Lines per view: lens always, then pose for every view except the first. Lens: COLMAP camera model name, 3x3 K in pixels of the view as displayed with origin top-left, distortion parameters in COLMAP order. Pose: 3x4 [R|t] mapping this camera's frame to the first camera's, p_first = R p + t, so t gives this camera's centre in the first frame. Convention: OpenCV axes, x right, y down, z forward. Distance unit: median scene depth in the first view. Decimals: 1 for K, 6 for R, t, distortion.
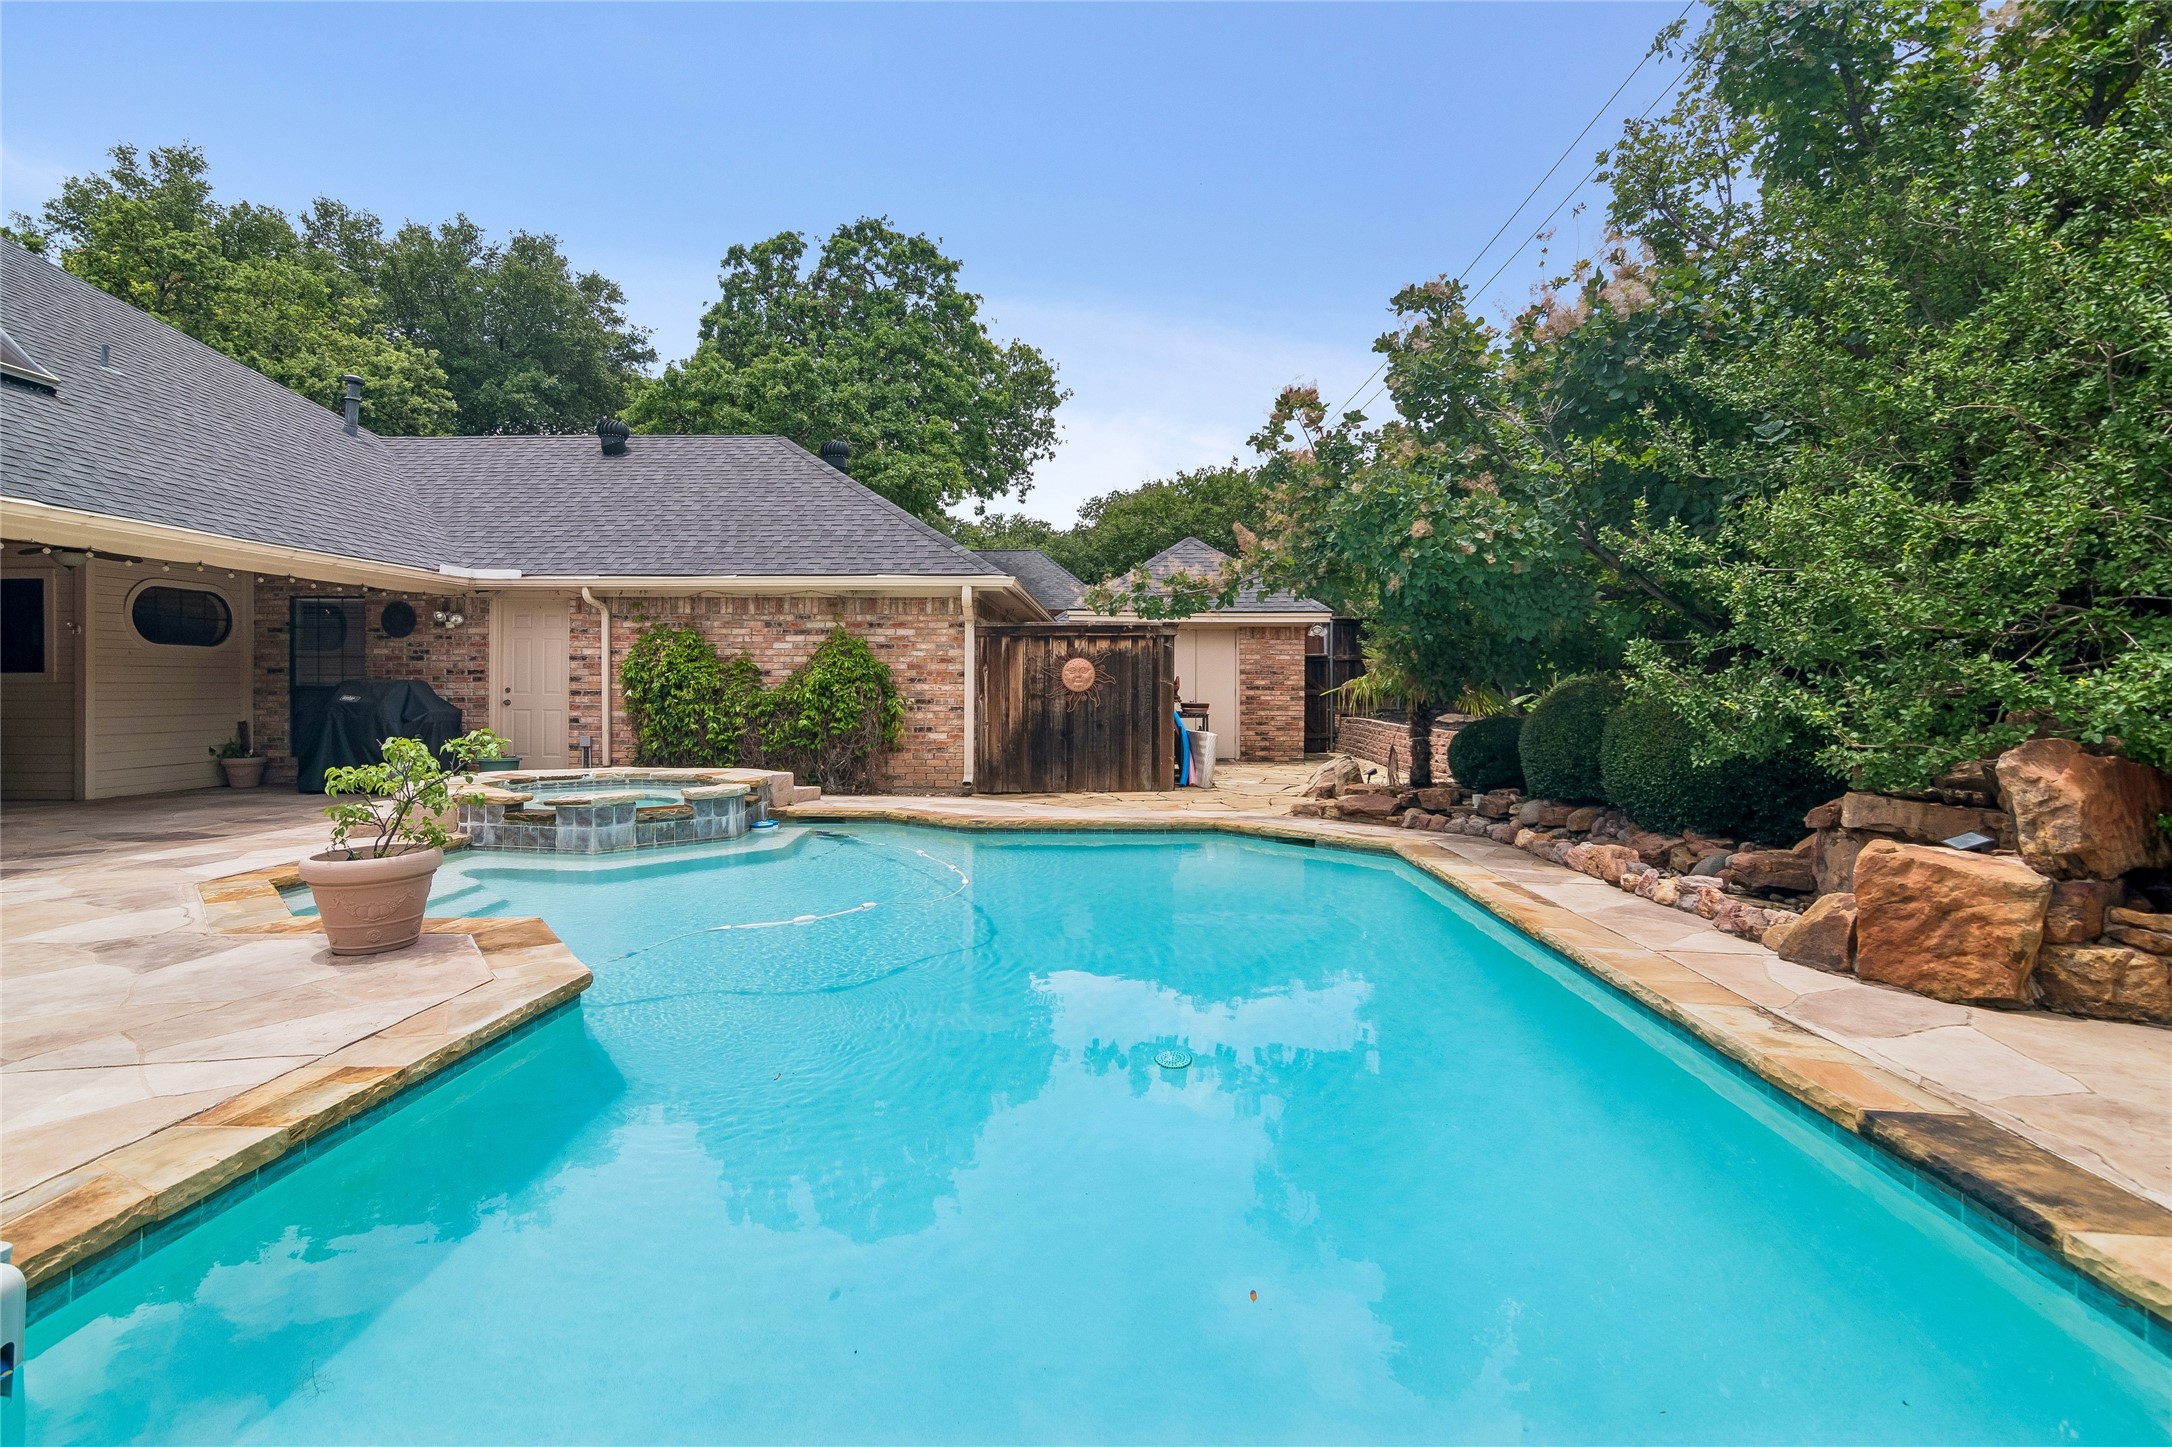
lens RADIAL K [[1056.8, 0, 1119.7], [0, 1056.8, 695.1], [0, 0, 1]] dist [-0.001342, -0.000117]
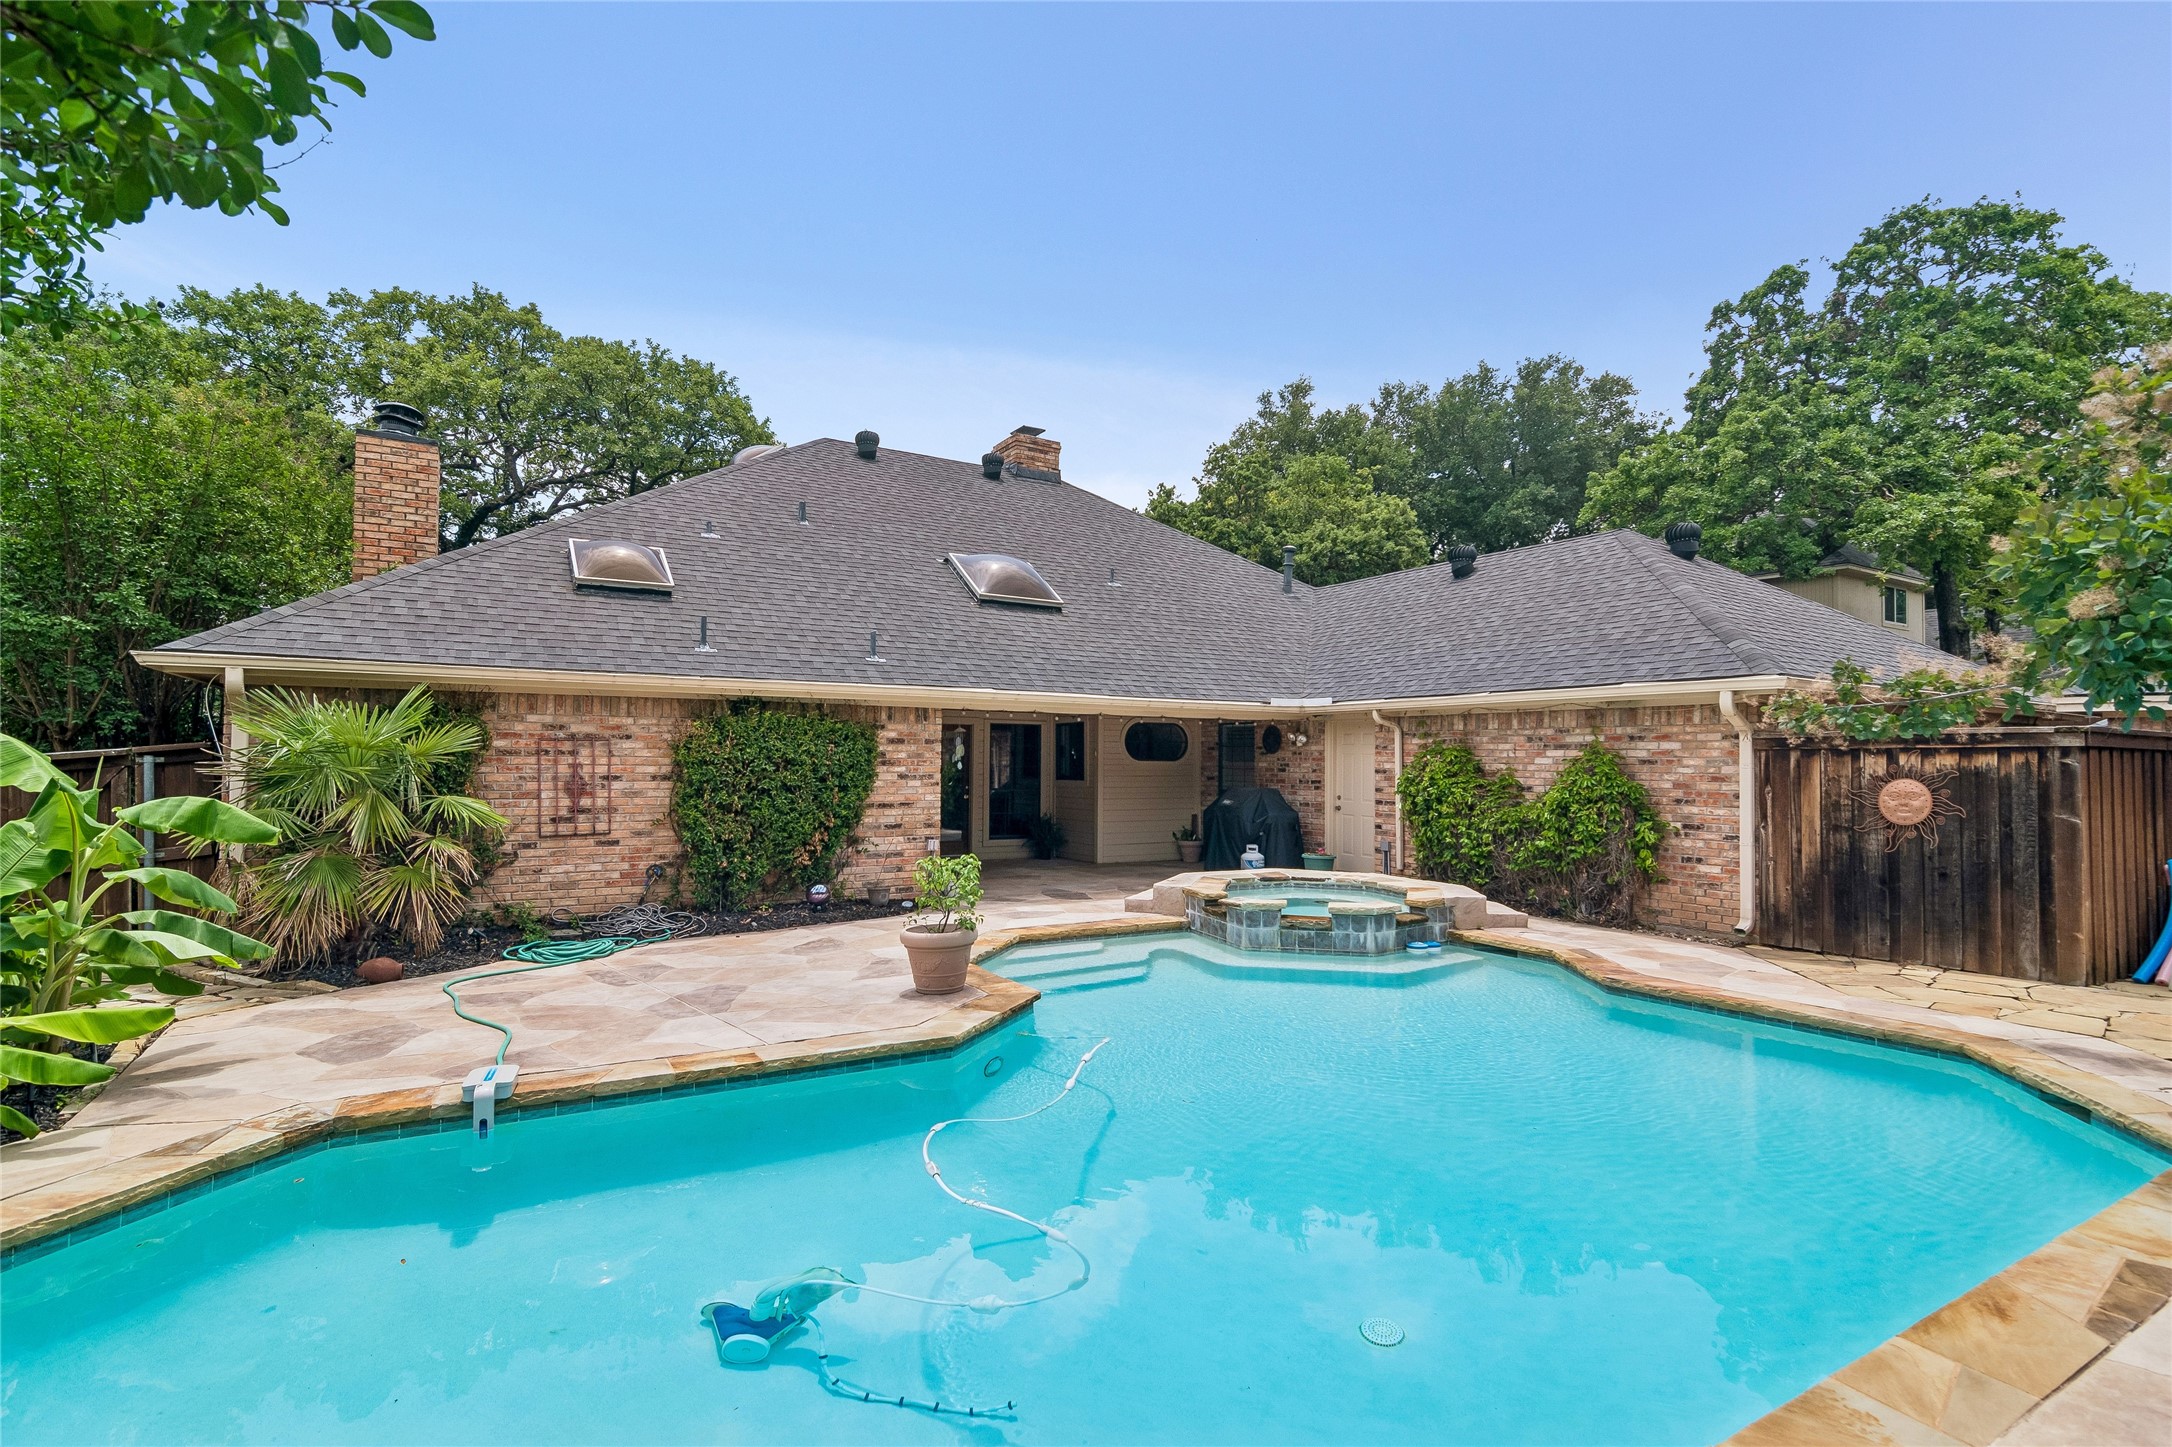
lens RADIAL K [[1056.8, 0, 1084.7], [0, 1056.8, 738.3], [0, 0, 1]] dist [-0.001342, -0.000117]
pose [[0.531303, -0.016219, -0.847026, 0.275310], [-0.014682, 0.999490, -0.028348, -0.033893], [0.847054, 0.027498, 0.530794, 0.133301]]
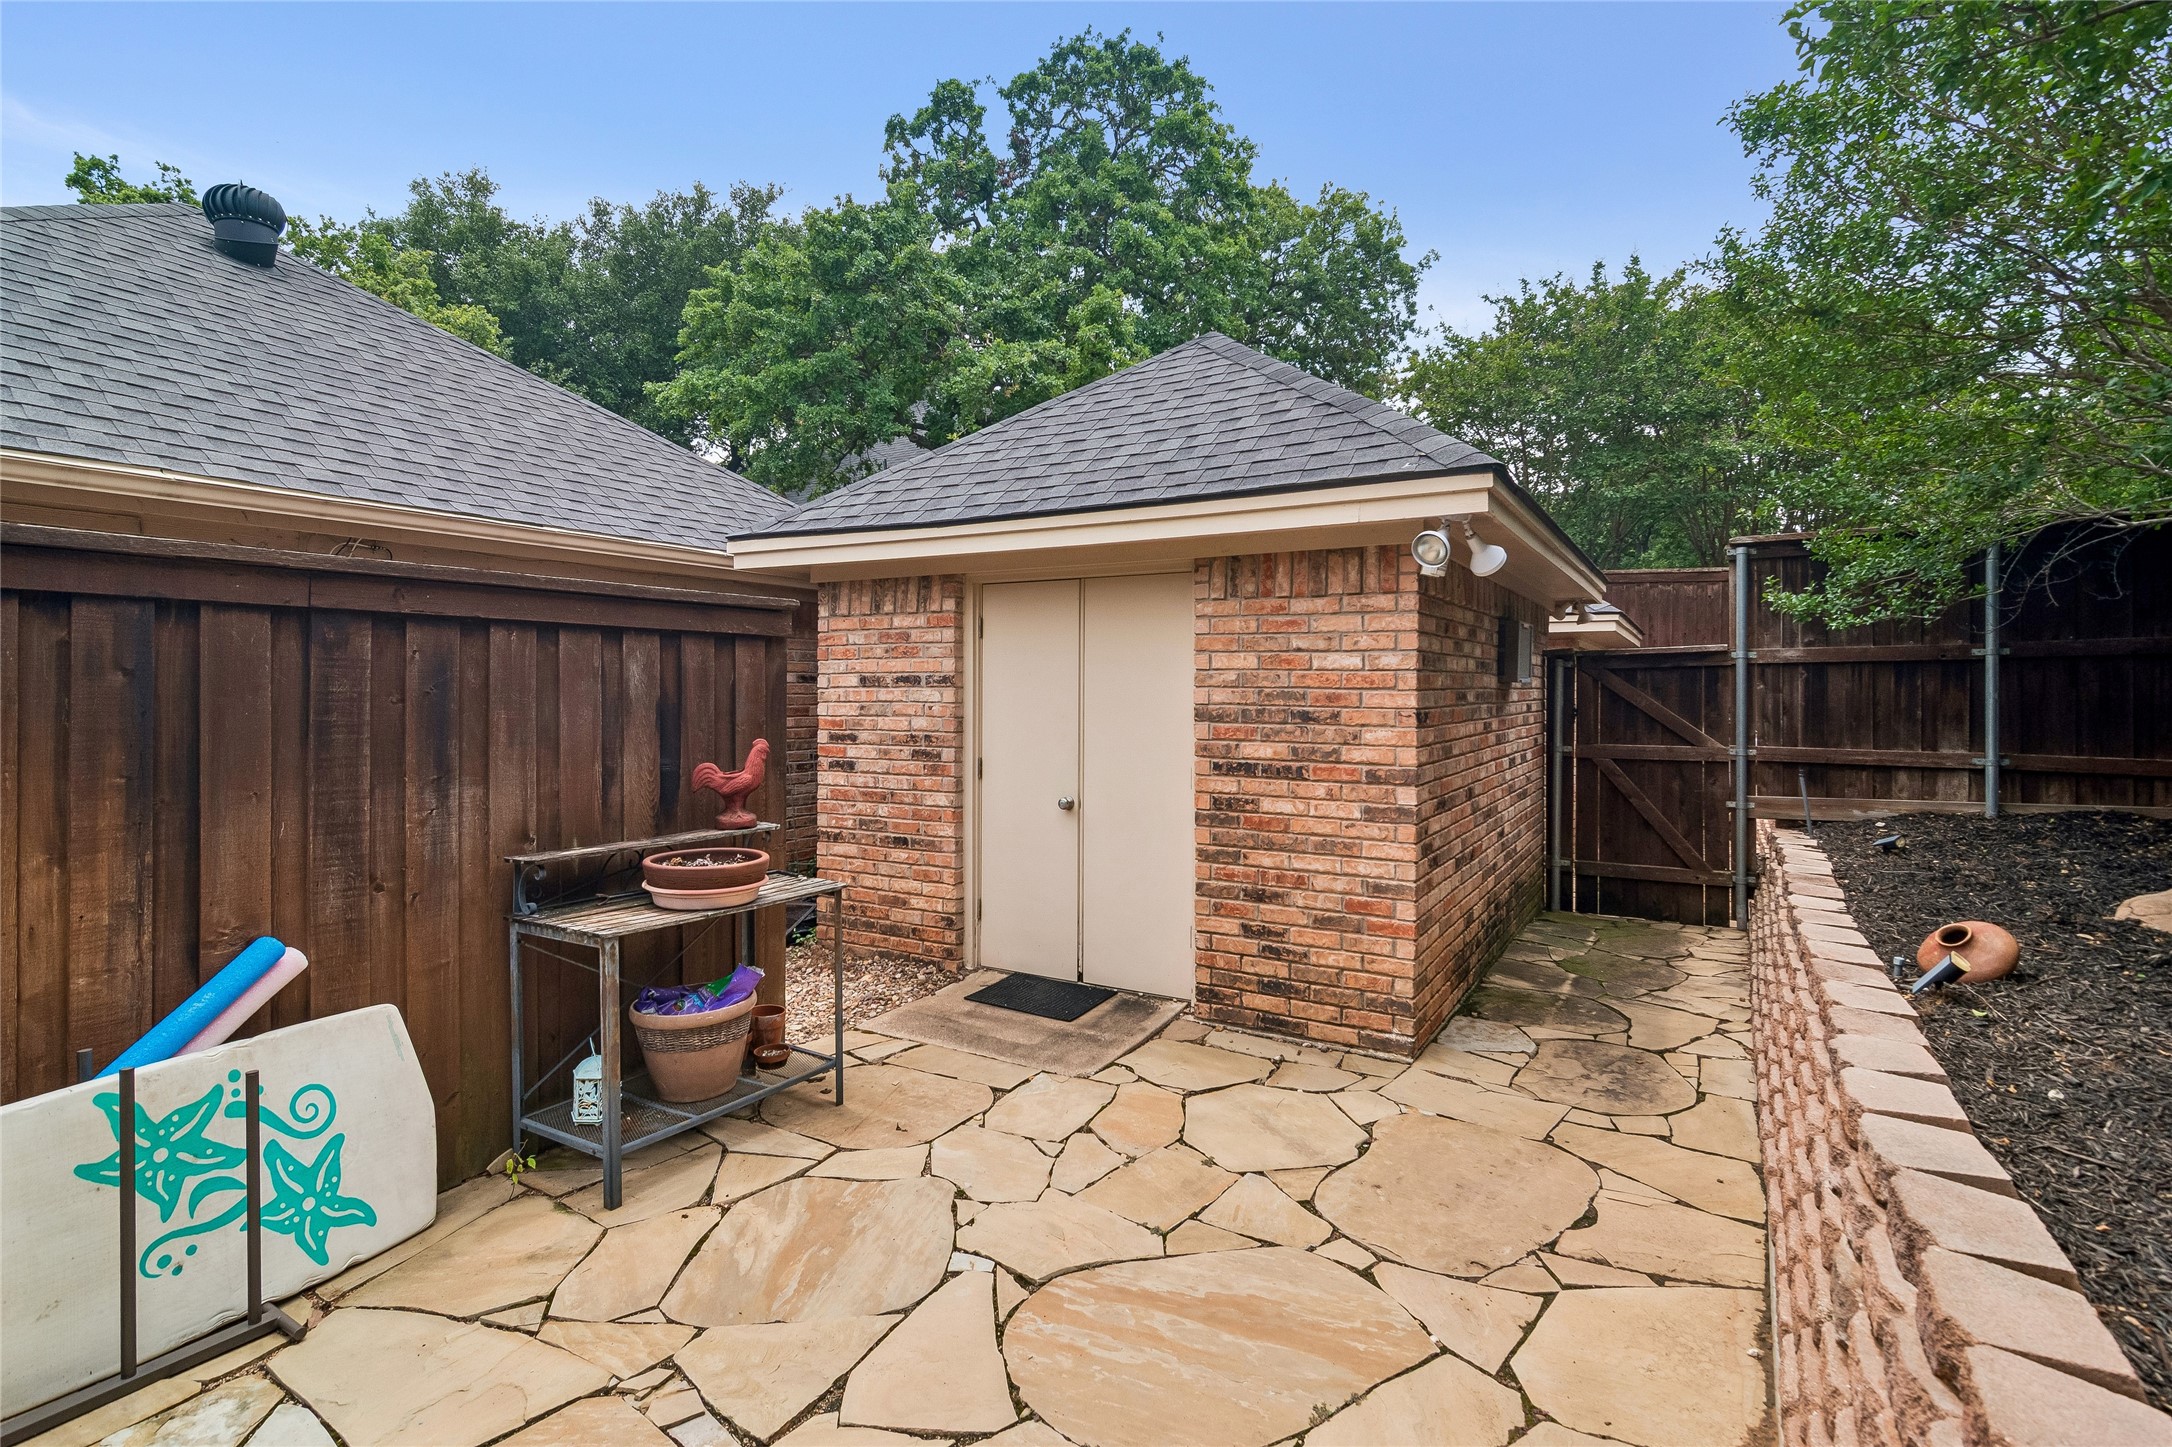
lens RADIAL K [[1056.8, 0, 1084.6], [0, 1056.8, 701.7], [0, 0, 1]] dist [-0.001342, -0.000117]
pose [[0.862024, 0.003555, -0.506854, 0.329131], [-0.001585, 0.999989, 0.004319, -0.036251], [0.506864, -0.002920, 0.862021, 1.023080]]
